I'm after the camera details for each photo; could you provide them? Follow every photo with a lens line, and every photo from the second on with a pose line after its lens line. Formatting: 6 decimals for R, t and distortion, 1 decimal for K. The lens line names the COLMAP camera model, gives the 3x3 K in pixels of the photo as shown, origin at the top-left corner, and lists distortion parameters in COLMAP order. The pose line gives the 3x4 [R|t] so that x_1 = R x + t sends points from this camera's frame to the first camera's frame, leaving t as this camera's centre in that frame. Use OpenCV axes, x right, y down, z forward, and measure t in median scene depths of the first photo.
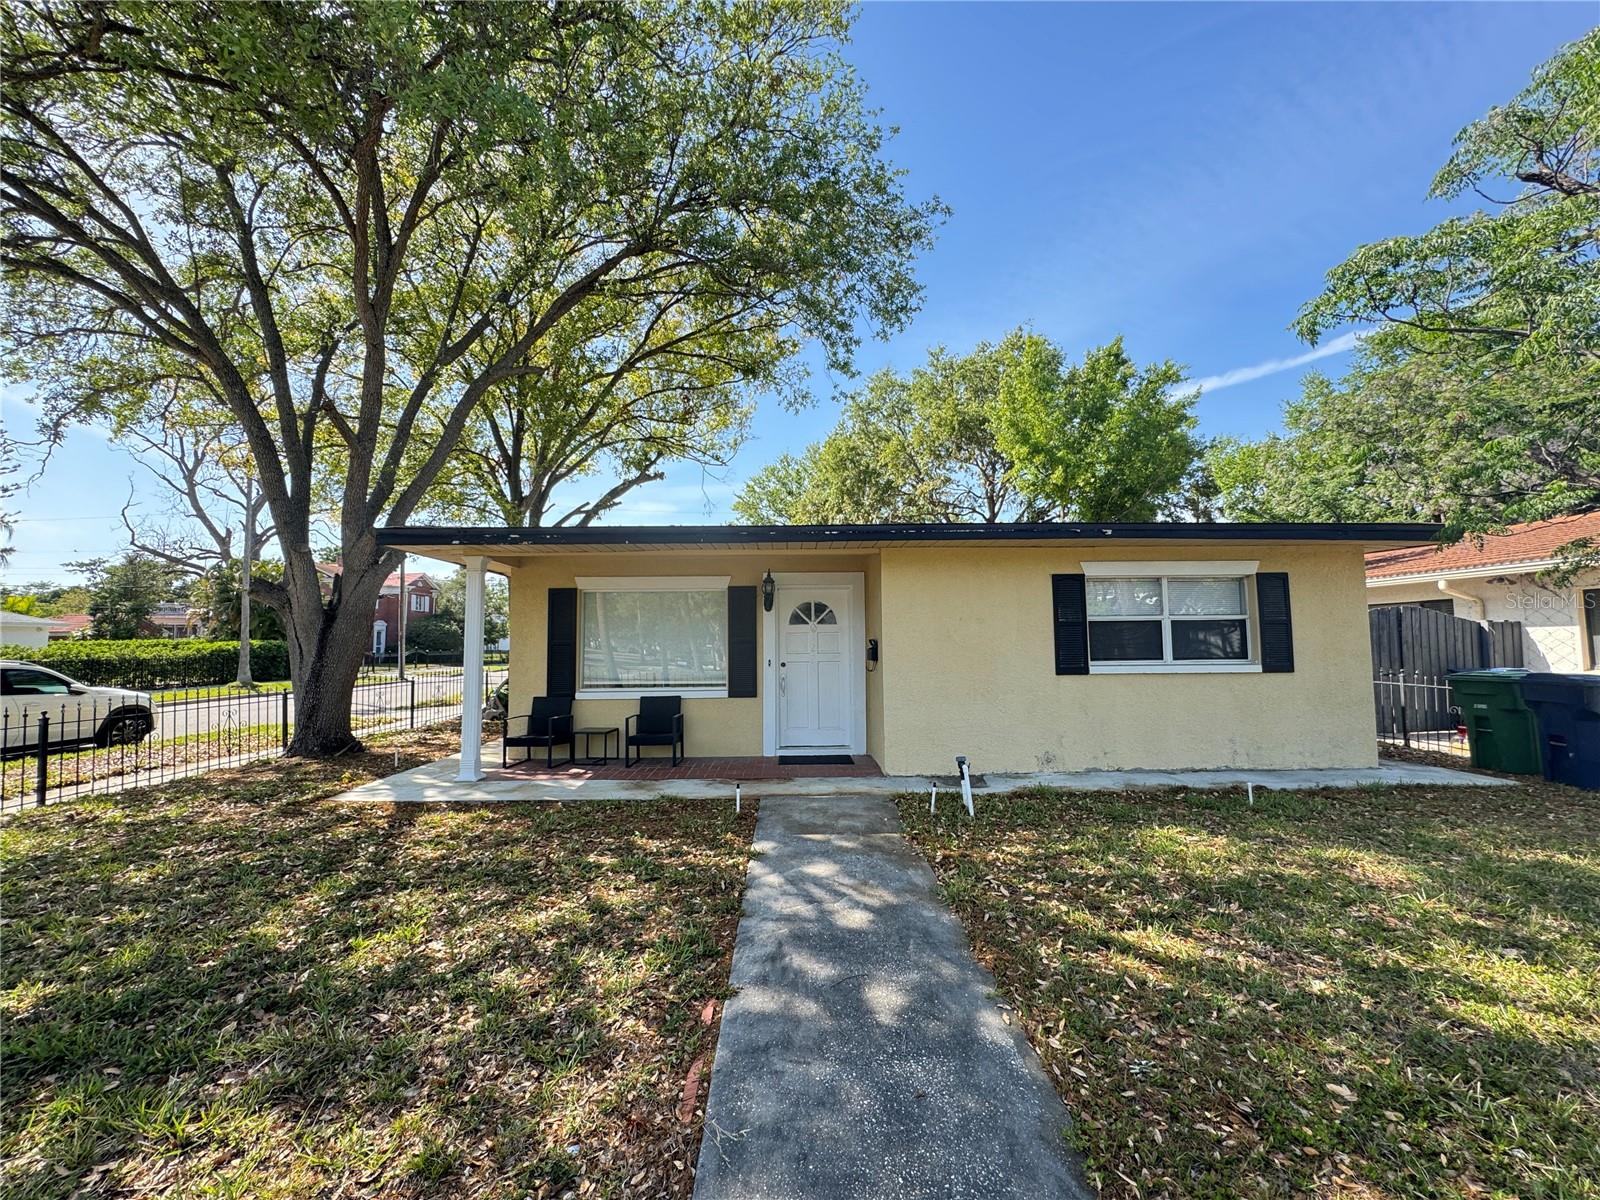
lens RADIAL K [[640.6, 0, 805.3], [0, 640.6, 598.9], [0, 0, 1]] dist [-0.006219, 0.000780]
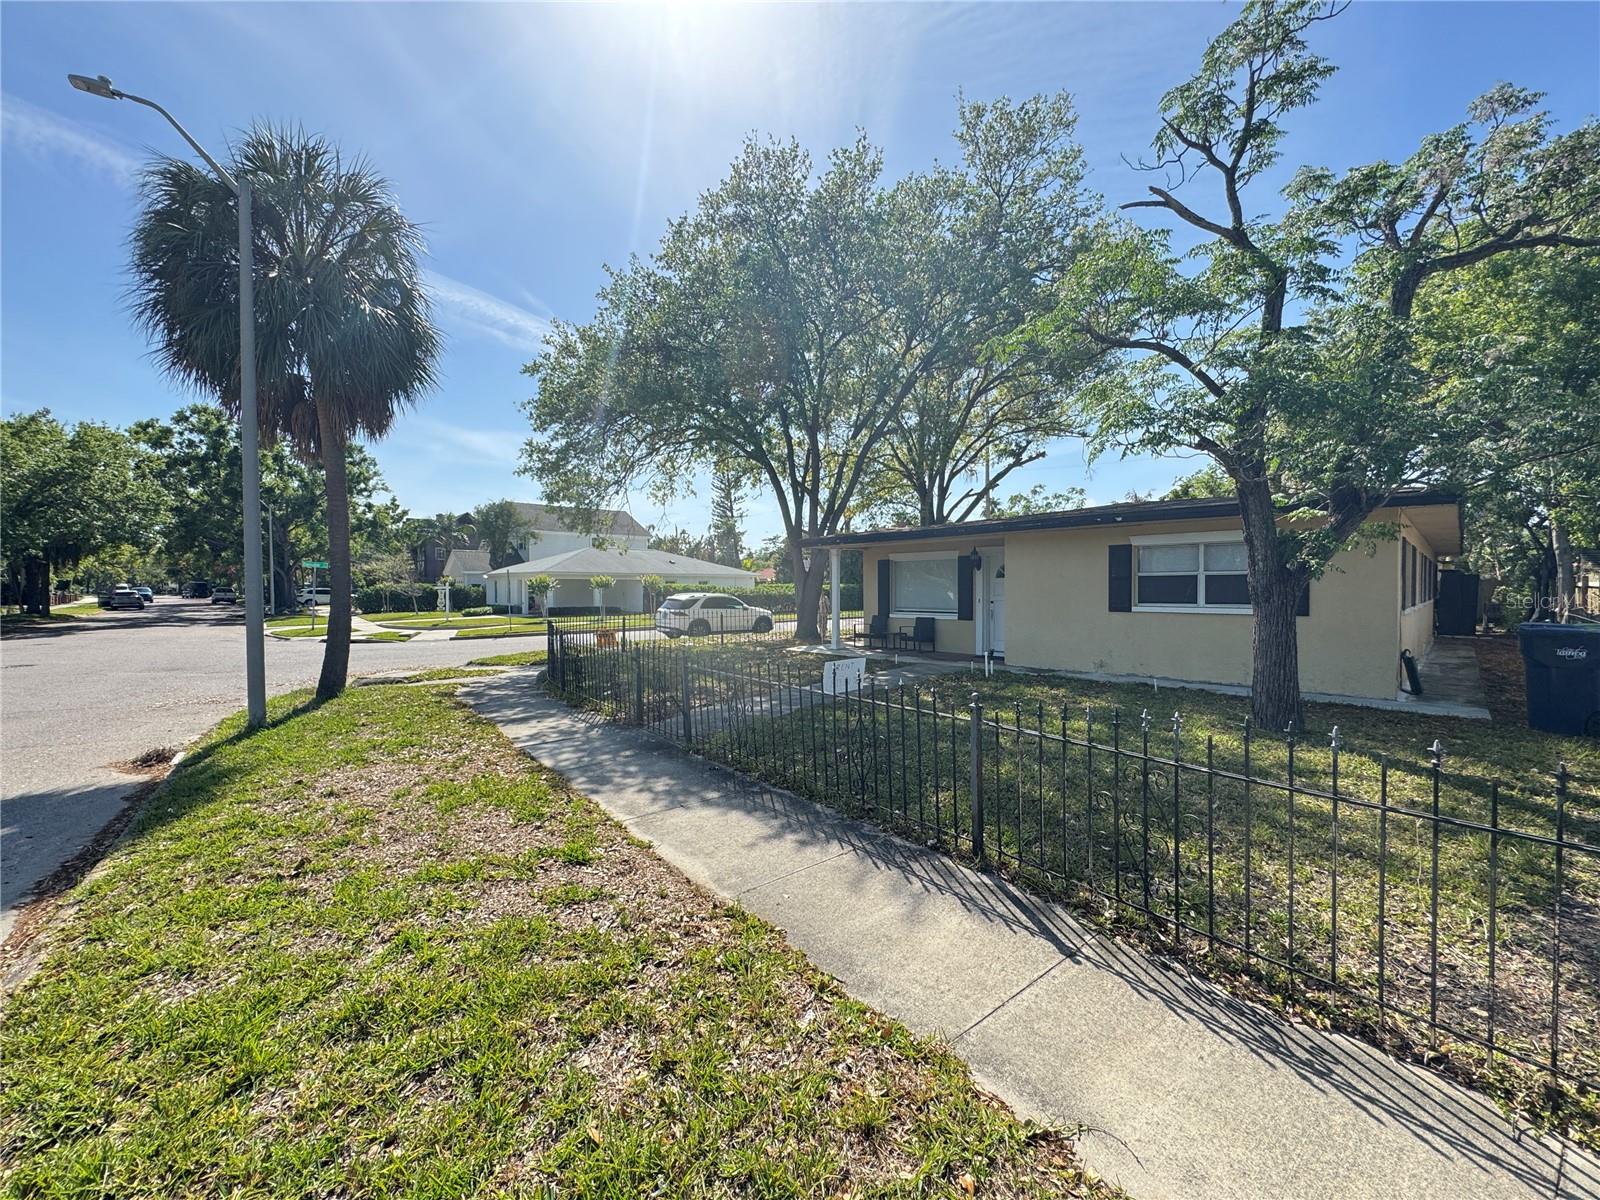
lens RADIAL K [[640.6, 0, 797.5], [0, 640.6, 597.5], [0, 0, 1]] dist [-0.006219, 0.000780]
pose [[0.668579, 0.017280, -0.743440, 0.899174], [0.048413, 0.996598, 0.066702, -0.046298], [0.742063, -0.080588, 0.665468, -0.499982]]
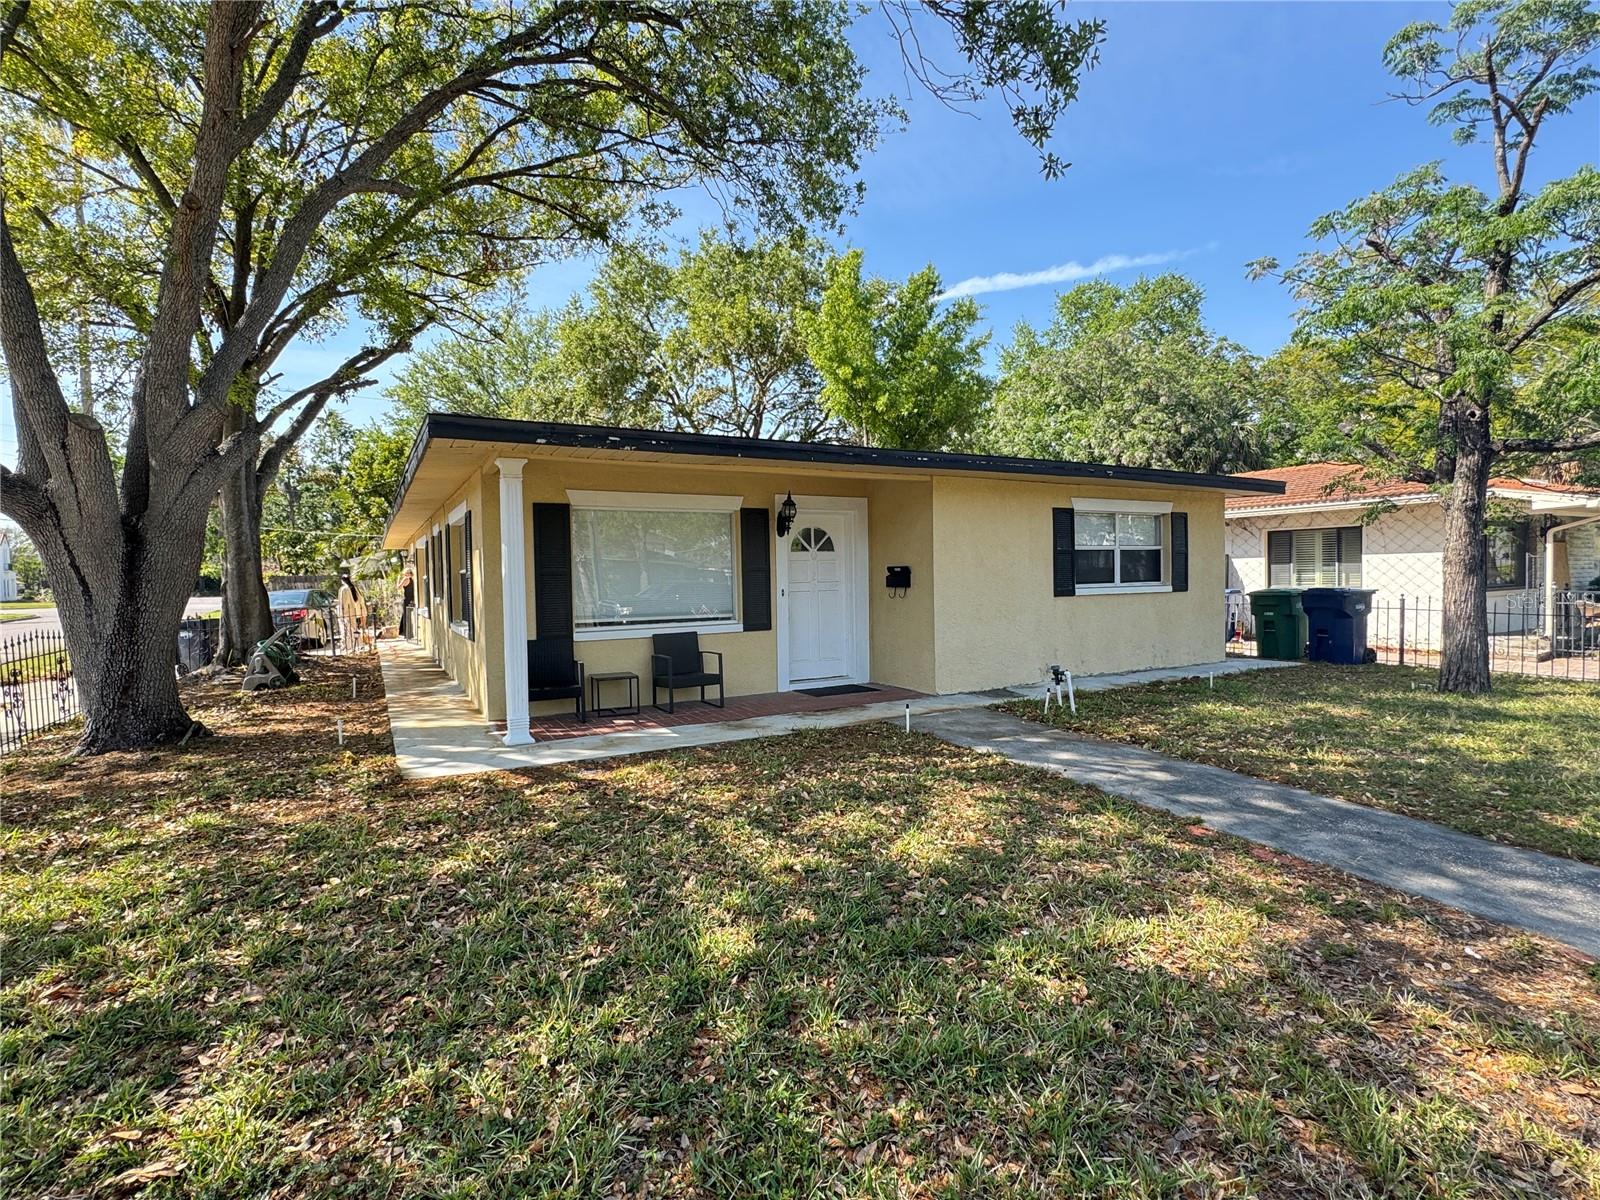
lens RADIAL K [[780.3, 0, 798.9], [0, 780.3, 597.0], [0, 0, 1]] dist [0.001228, 0.000010]
pose [[0.880898, -0.019650, 0.472898, -0.576959], [-0.021987, 0.996360, 0.082357, 0.013042], [-0.472795, -0.082945, 0.877260, -0.000731]]
